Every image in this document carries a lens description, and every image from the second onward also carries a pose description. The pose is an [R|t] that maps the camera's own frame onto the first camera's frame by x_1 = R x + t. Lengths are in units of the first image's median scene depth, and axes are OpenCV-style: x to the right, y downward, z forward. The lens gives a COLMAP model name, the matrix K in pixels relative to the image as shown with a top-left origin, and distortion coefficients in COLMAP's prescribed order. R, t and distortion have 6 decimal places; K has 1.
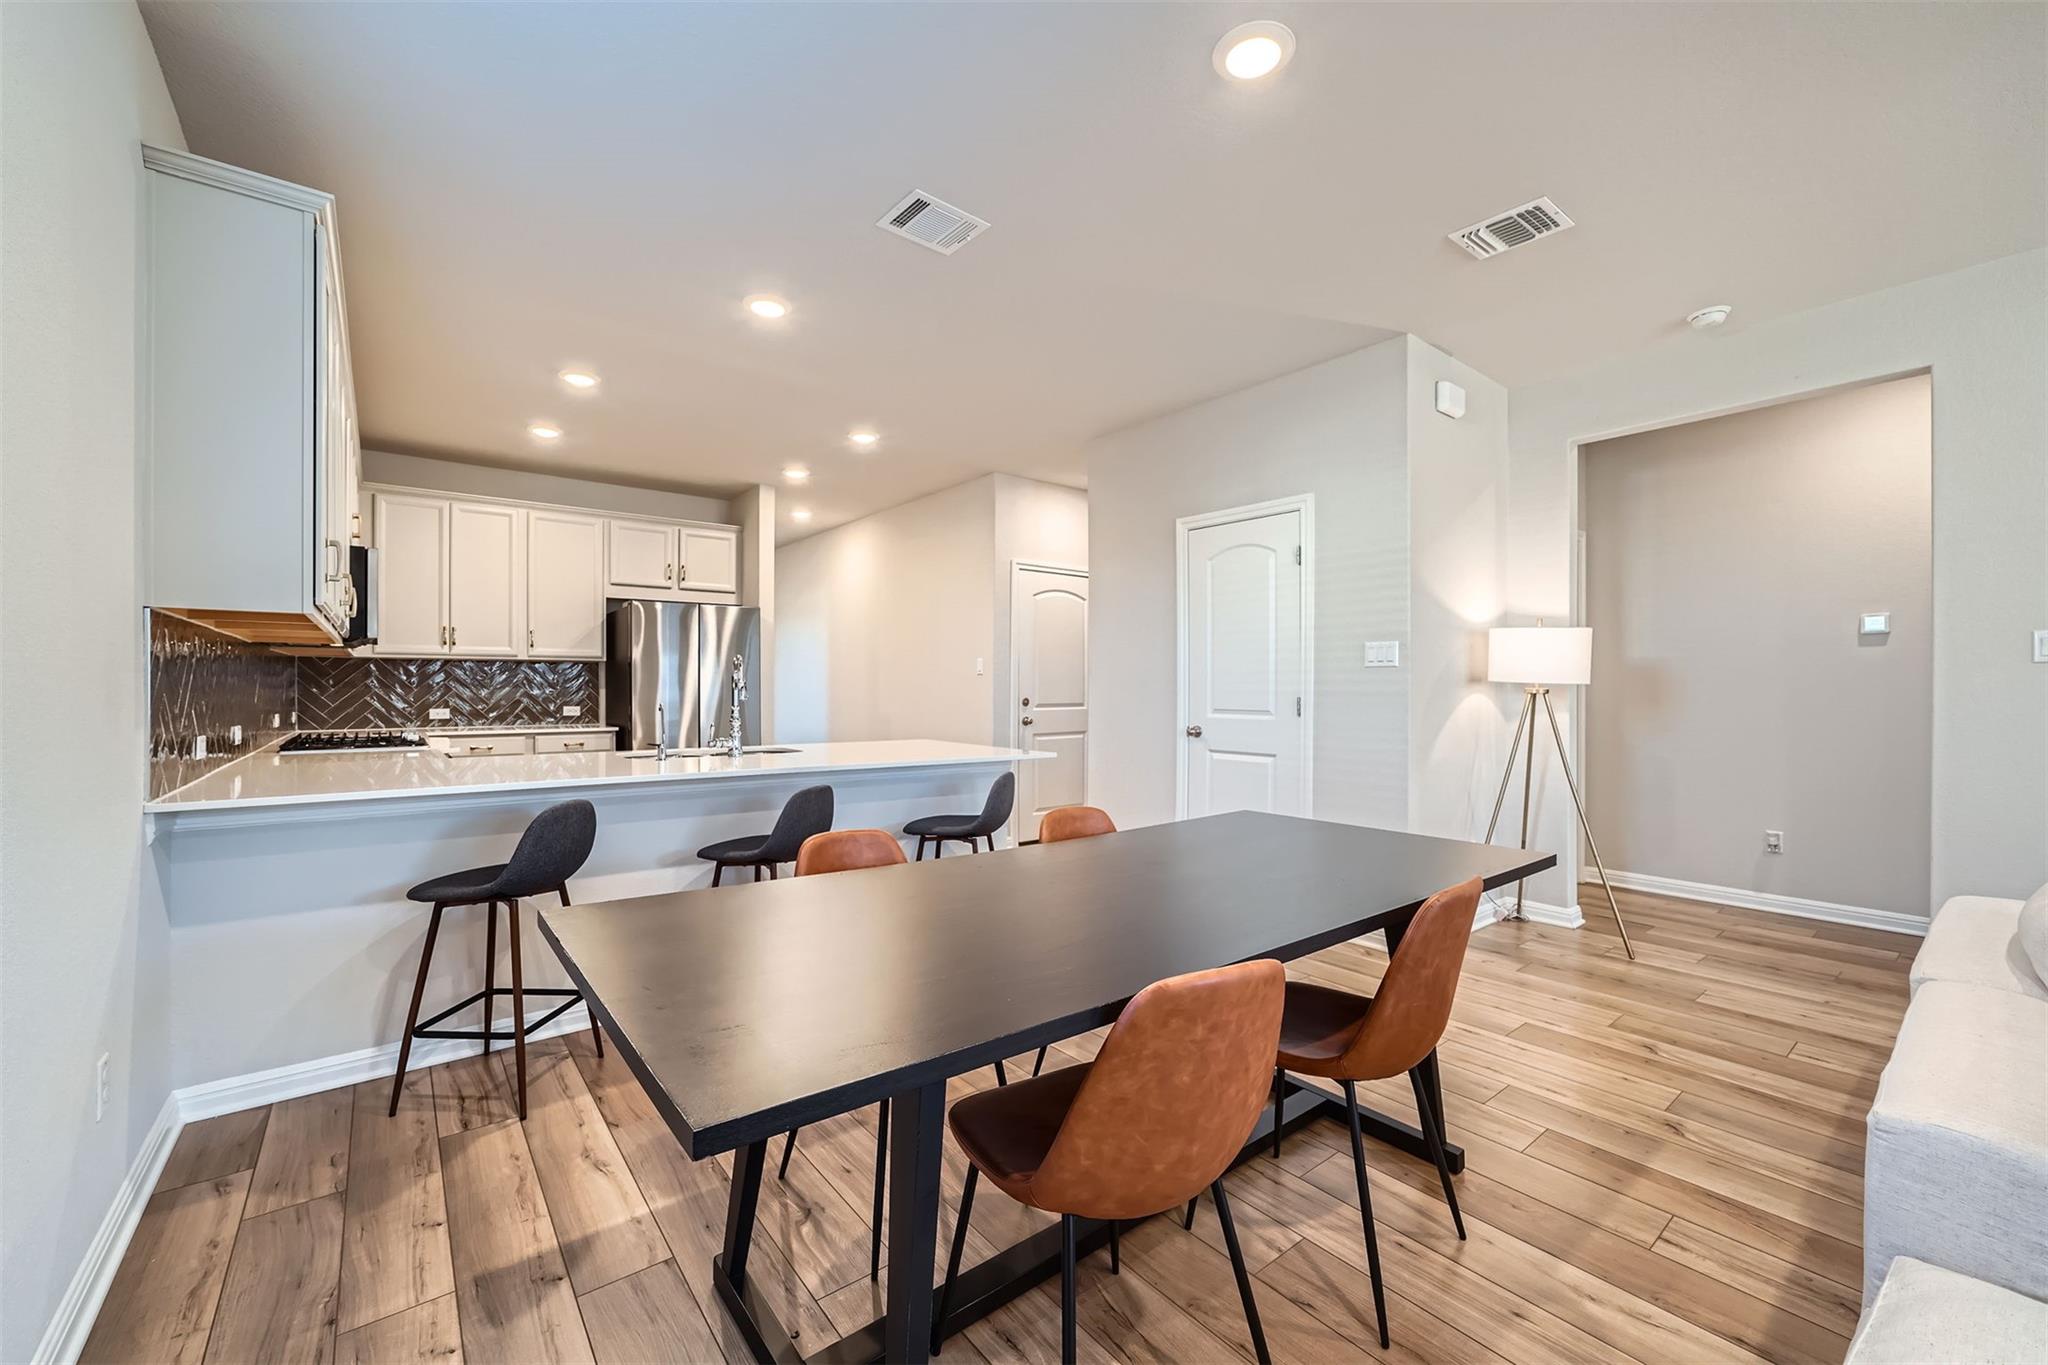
lens RADIAL K [[815.0, 0, 1024.5], [0, 815.0, 686.3], [0, 0, 1]] dist [-0.010438, 0.002328]
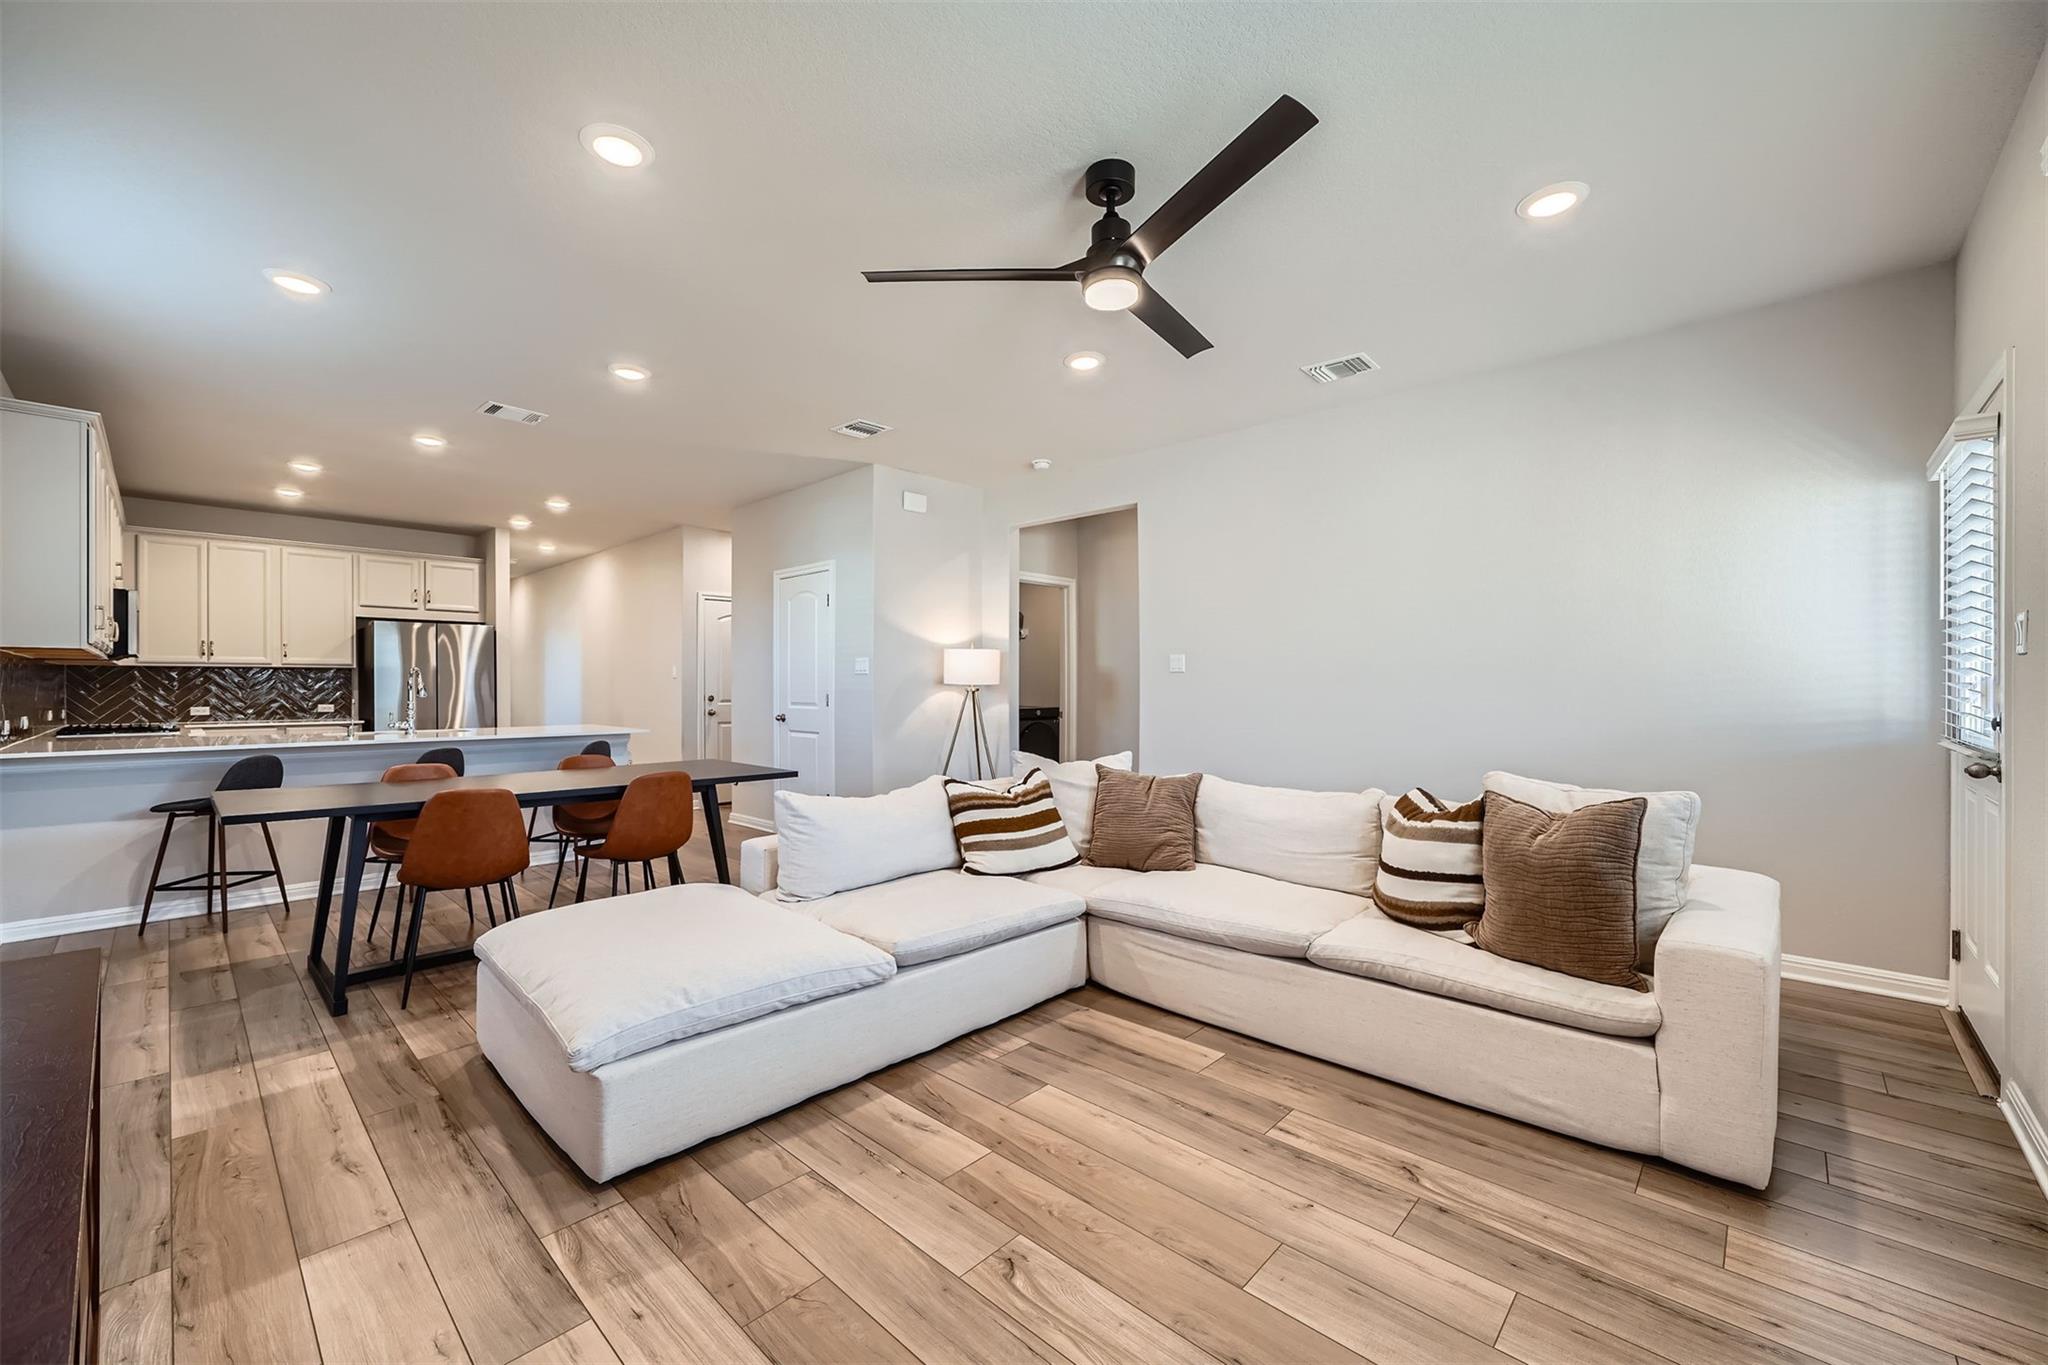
lens RADIAL K [[815.0, 0, 1037.9], [0, 815.0, 684.7], [0, 0, 1]] dist [-0.010438, 0.002328]
pose [[0.988006, -0.003278, 0.154381, 0.357955], [0.003547, 0.999993, -0.001464, 0.000044], [-0.154375, 0.001994, 0.988010, -0.422132]]
